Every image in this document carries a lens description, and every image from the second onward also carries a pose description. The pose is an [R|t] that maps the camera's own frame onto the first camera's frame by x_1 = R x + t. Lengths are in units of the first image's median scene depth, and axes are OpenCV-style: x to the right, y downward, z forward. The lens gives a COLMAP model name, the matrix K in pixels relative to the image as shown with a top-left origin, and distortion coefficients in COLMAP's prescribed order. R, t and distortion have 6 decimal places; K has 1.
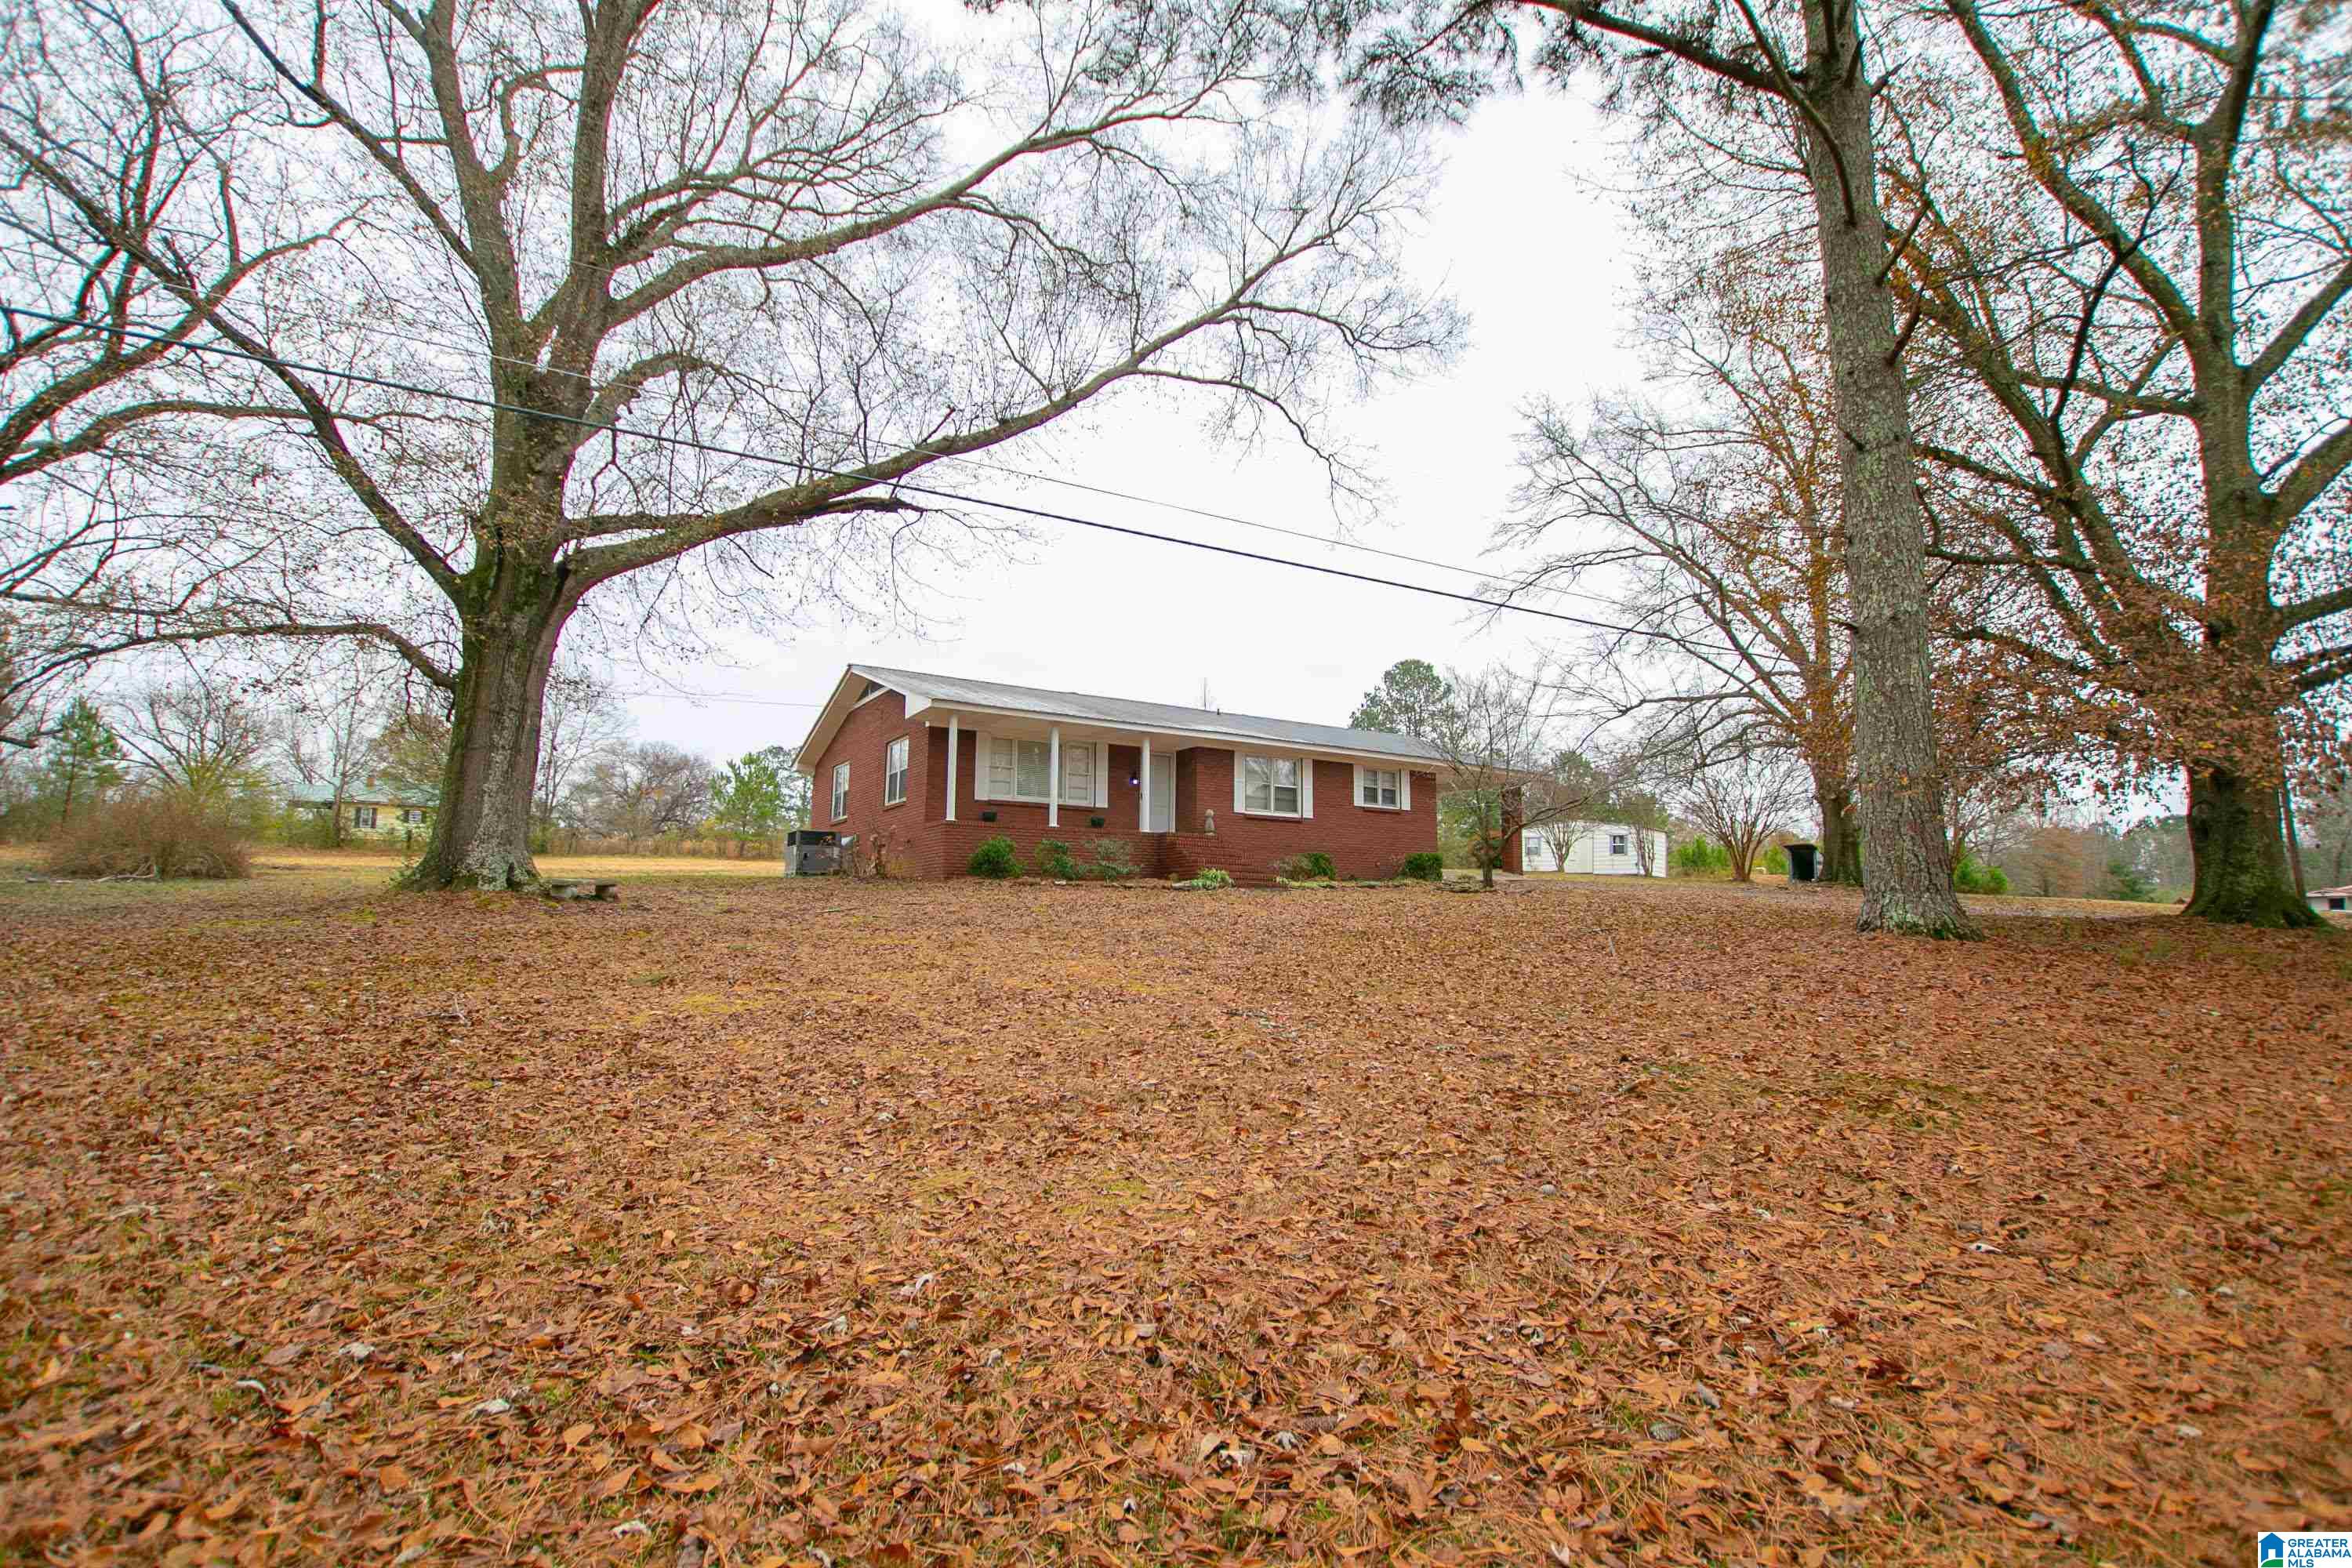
lens RADIAL K [[1096.4, 0, 1172.3], [0, 1096.4, 794.7], [0, 0, 1]] dist [-0.031094, 0.004238]
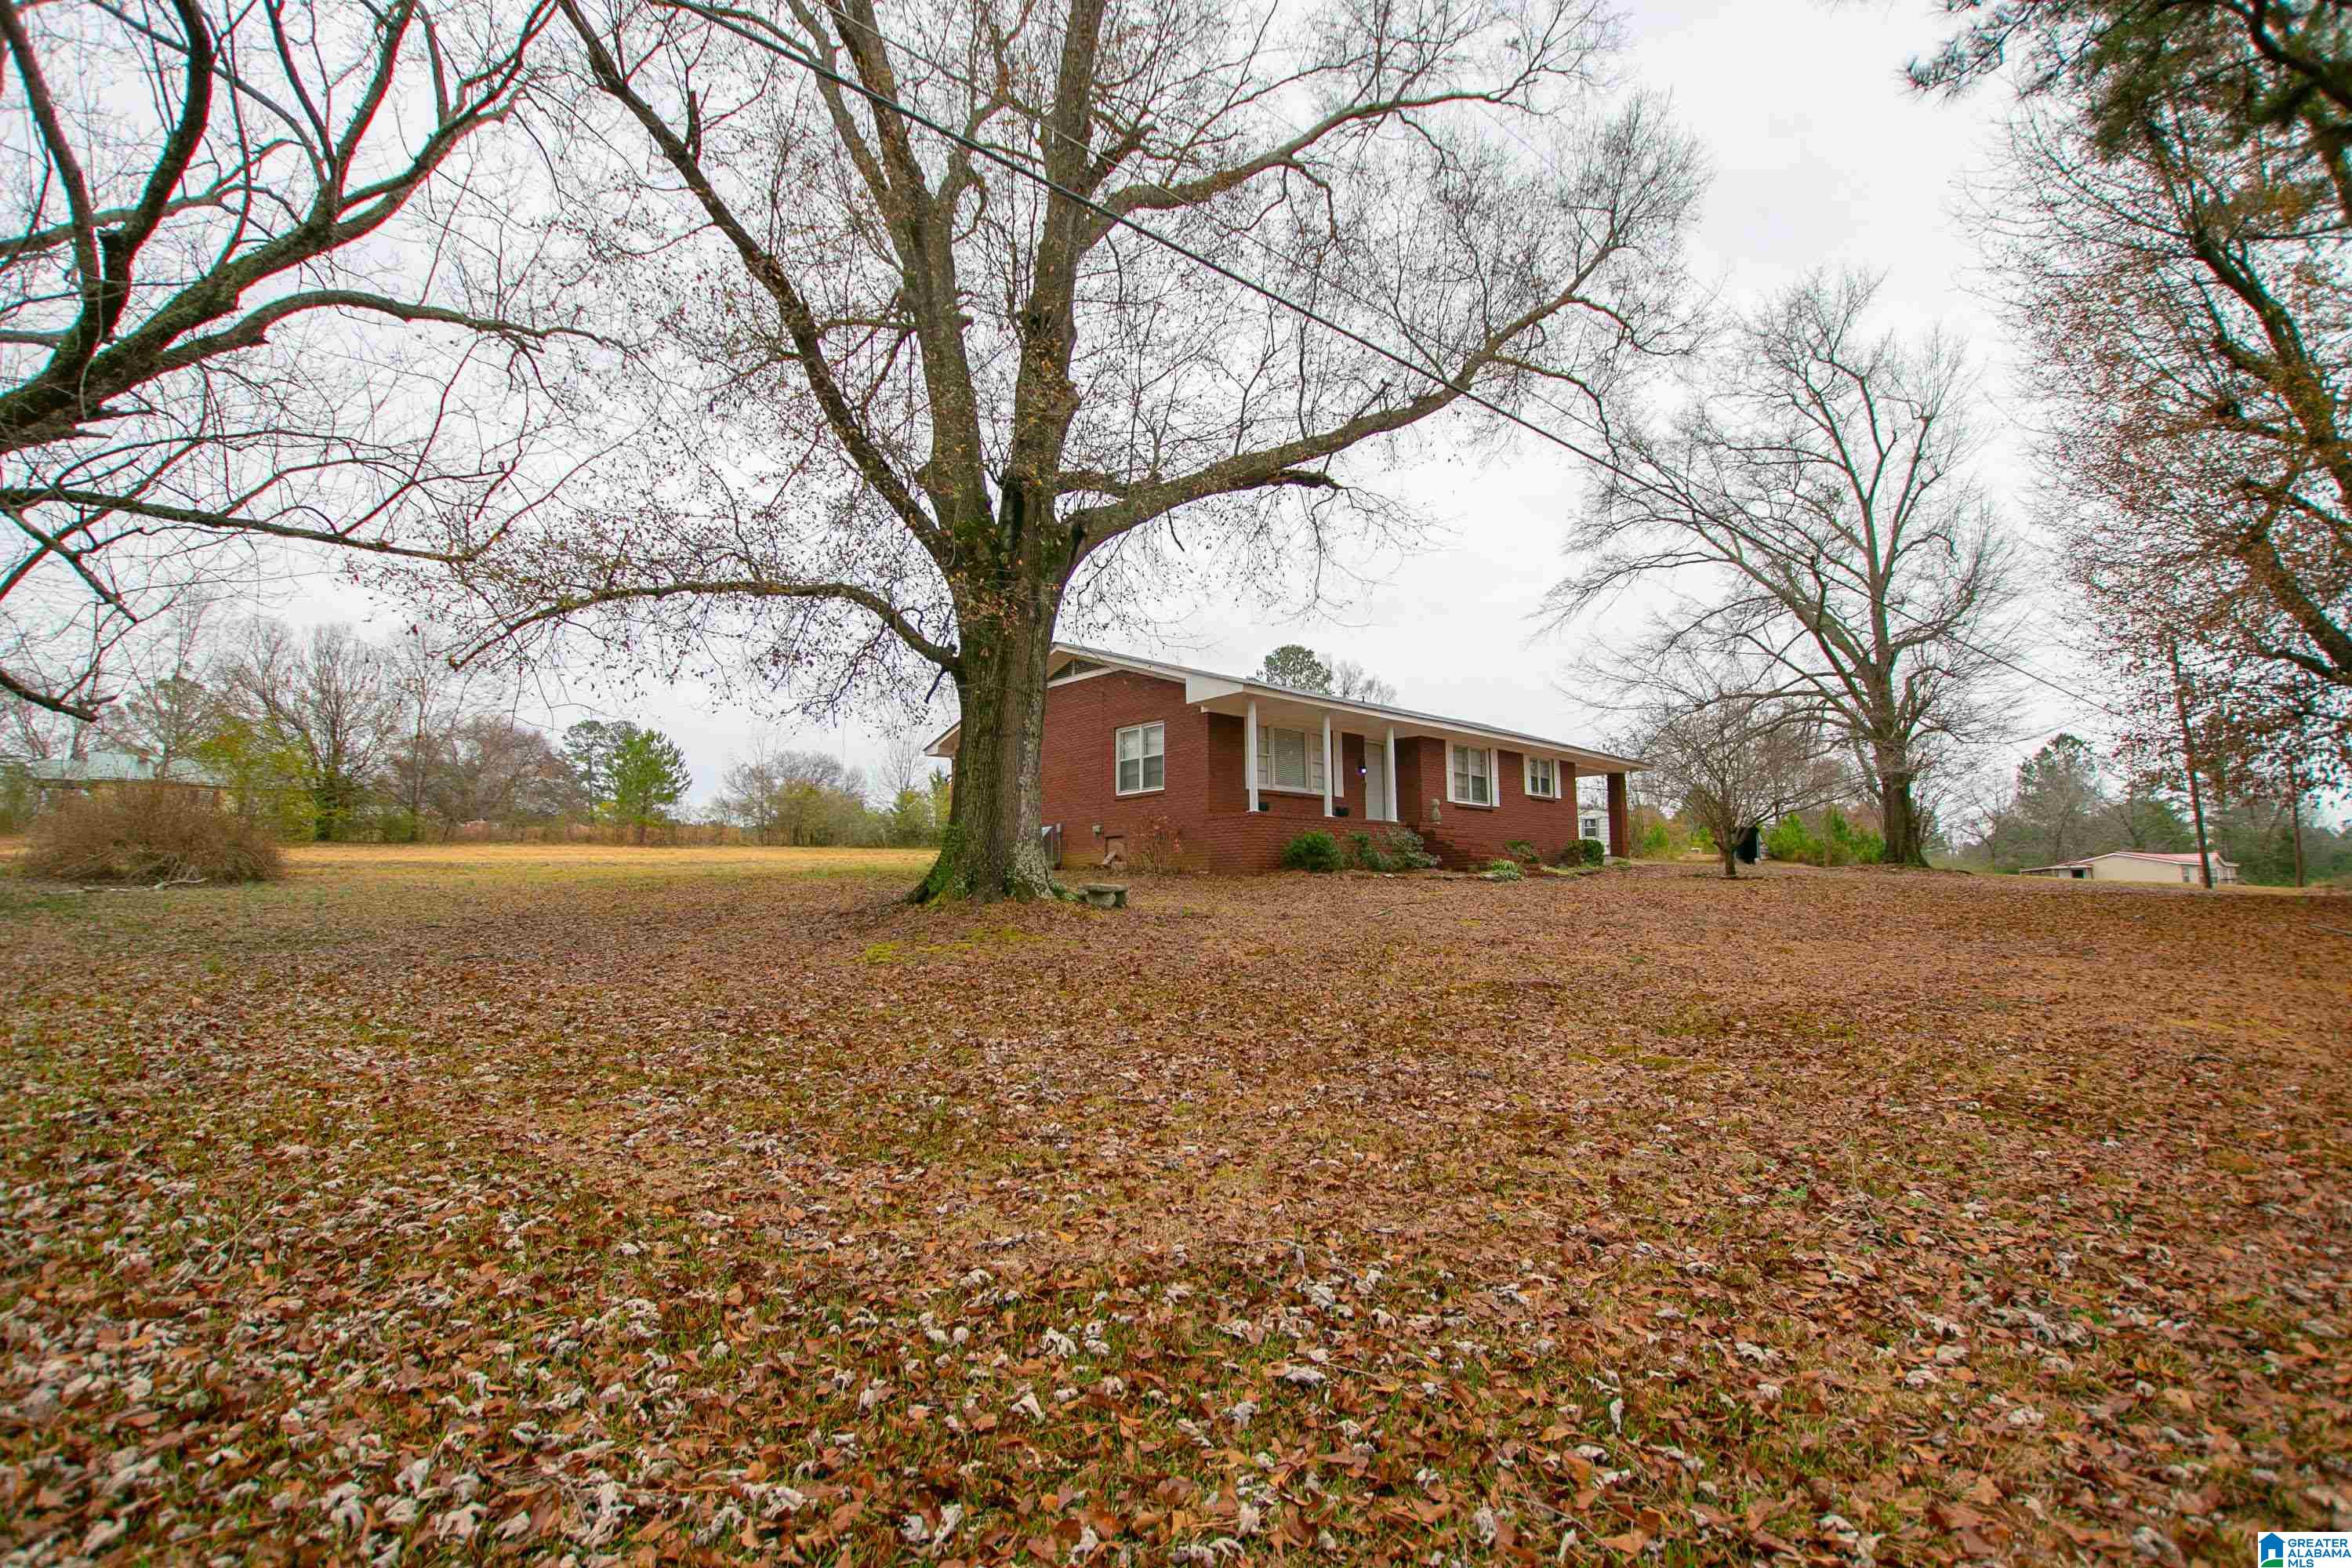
lens RADIAL K [[1096.4, 0, 1185.8], [0, 1096.4, 783.9], [0, 0, 1]] dist [-0.031094, 0.004238]
pose [[0.978487, 0.004449, 0.206258, -0.382387], [-0.006290, 0.999946, 0.008271, -0.007646], [-0.206210, -0.009390, 0.978463, 0.071563]]
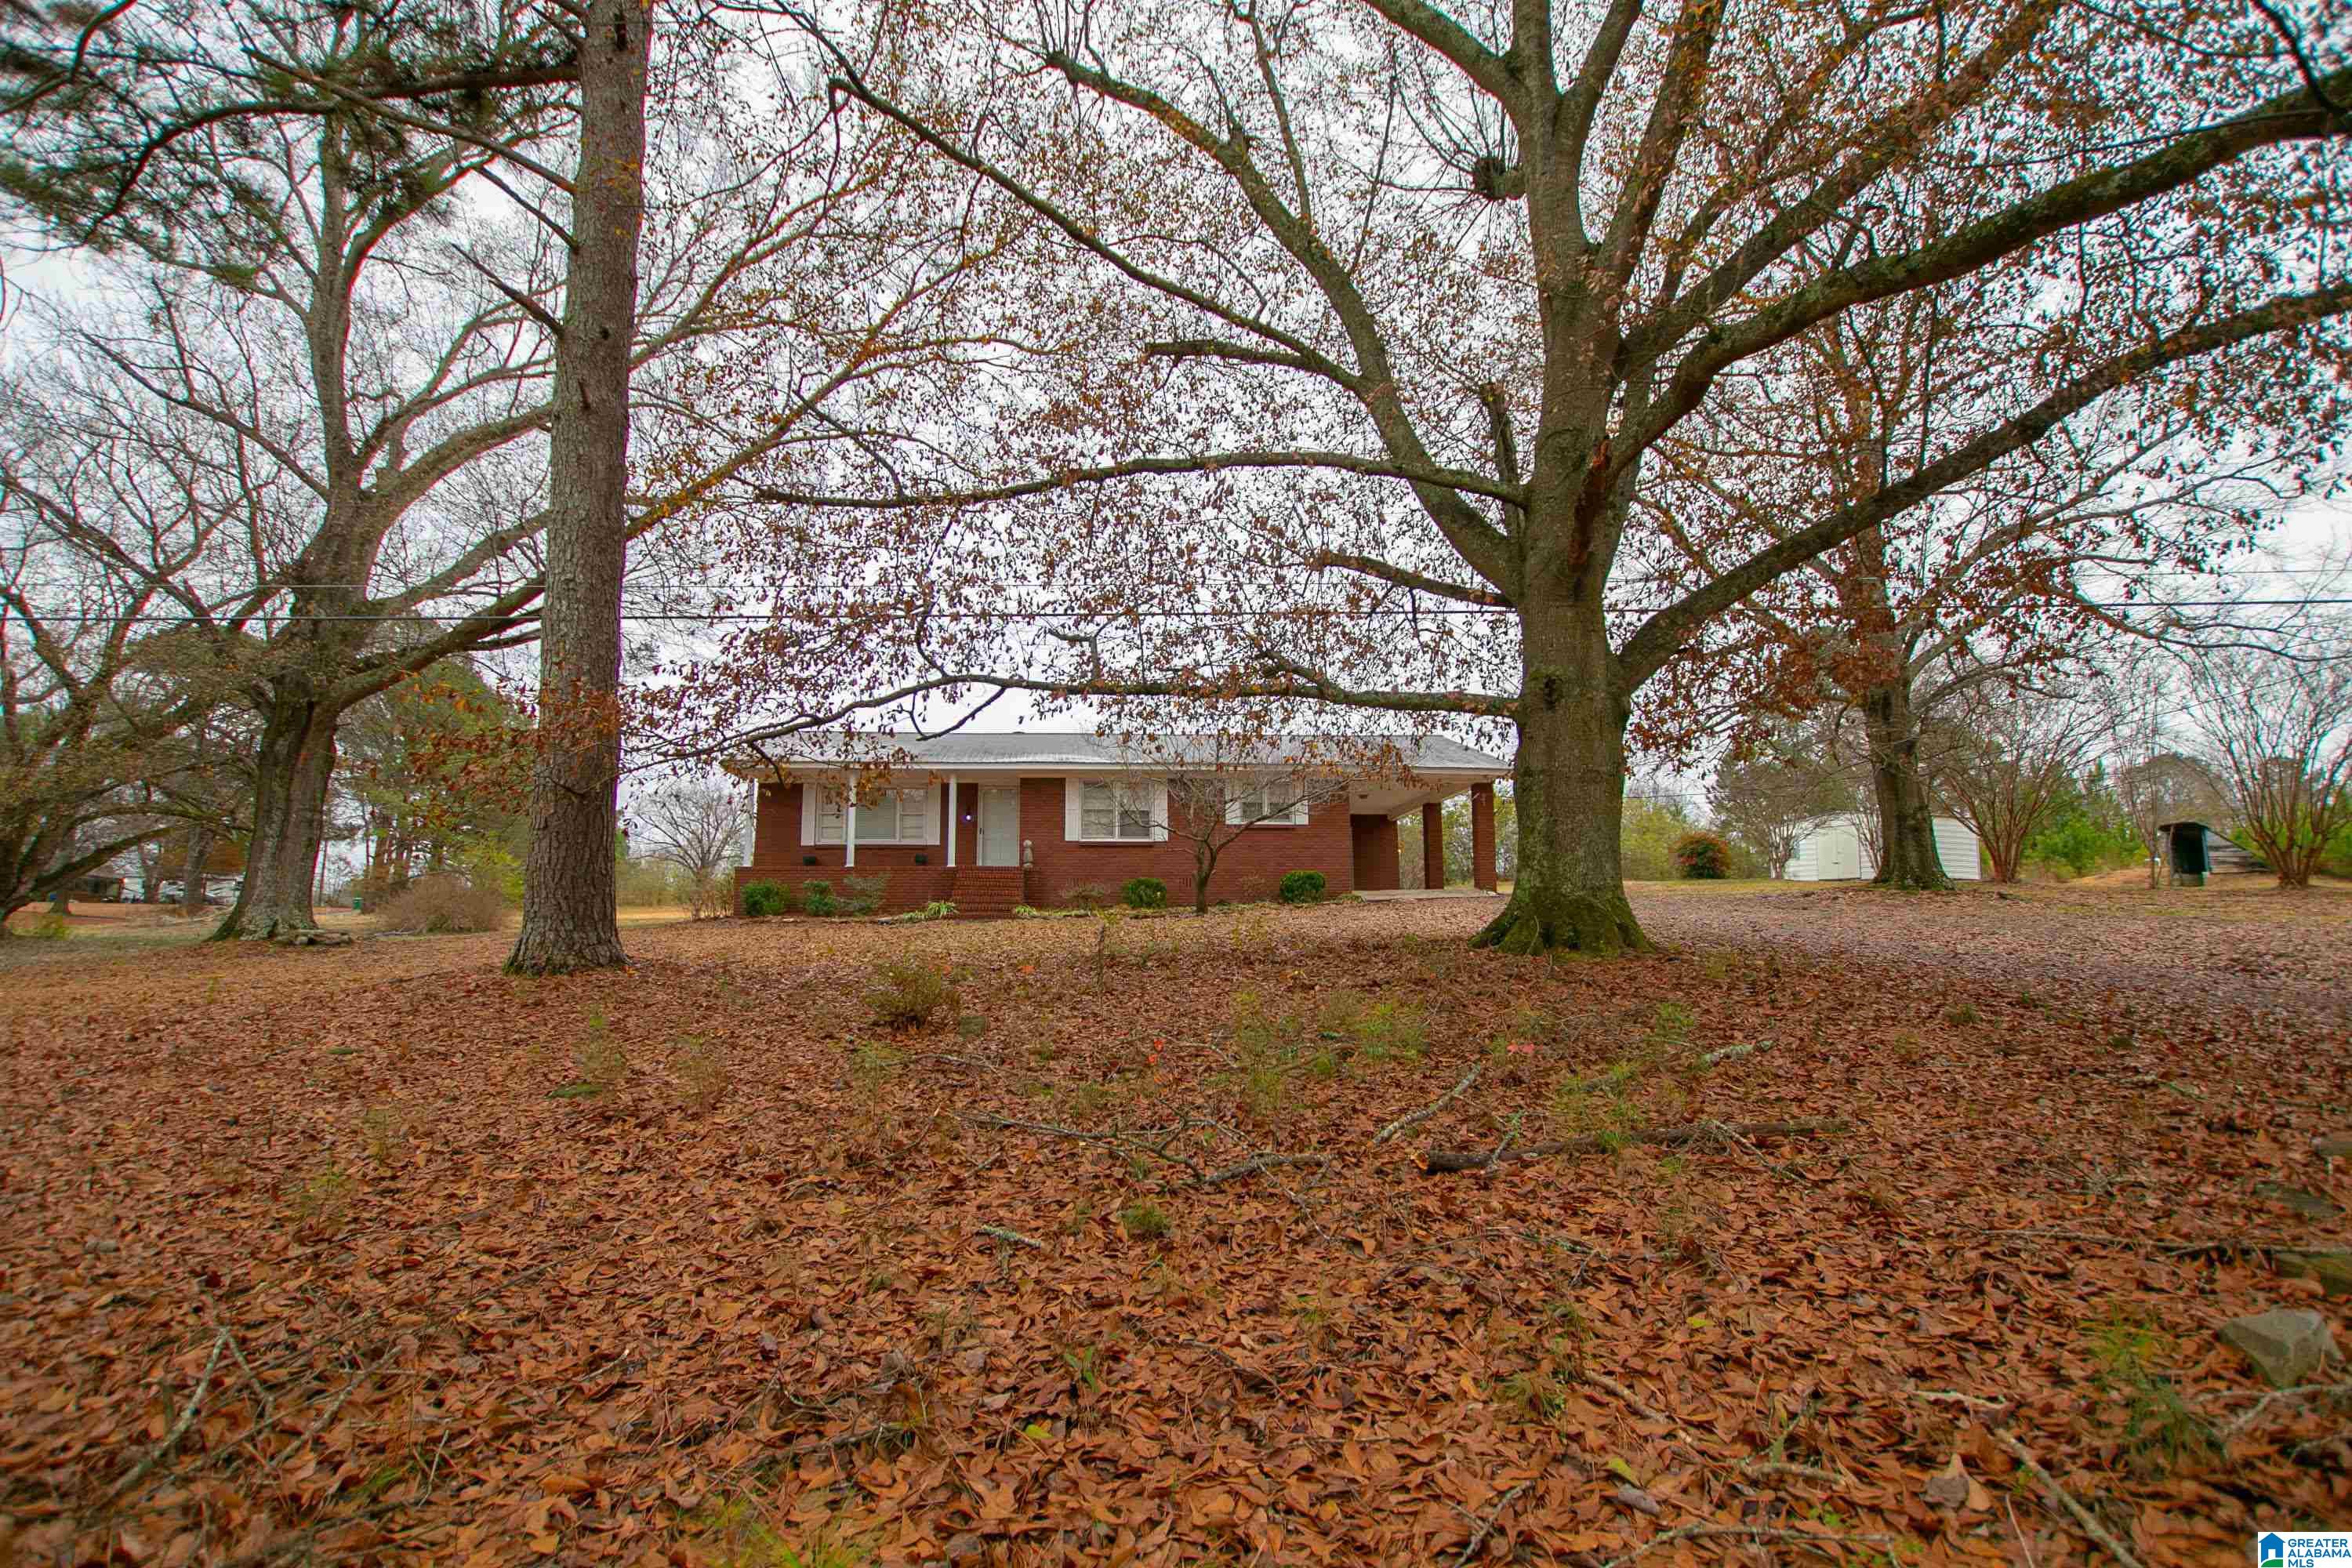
lens RADIAL K [[1096.4, 0, 1163.9], [0, 1096.4, 797.6], [0, 0, 1]] dist [-0.031094, 0.004238]
pose [[0.895059, -0.078838, -0.438923, 0.570431], [0.068605, 0.996875, -0.039155, 0.021531], [0.440638, 0.004934, 0.897671, 0.153579]]
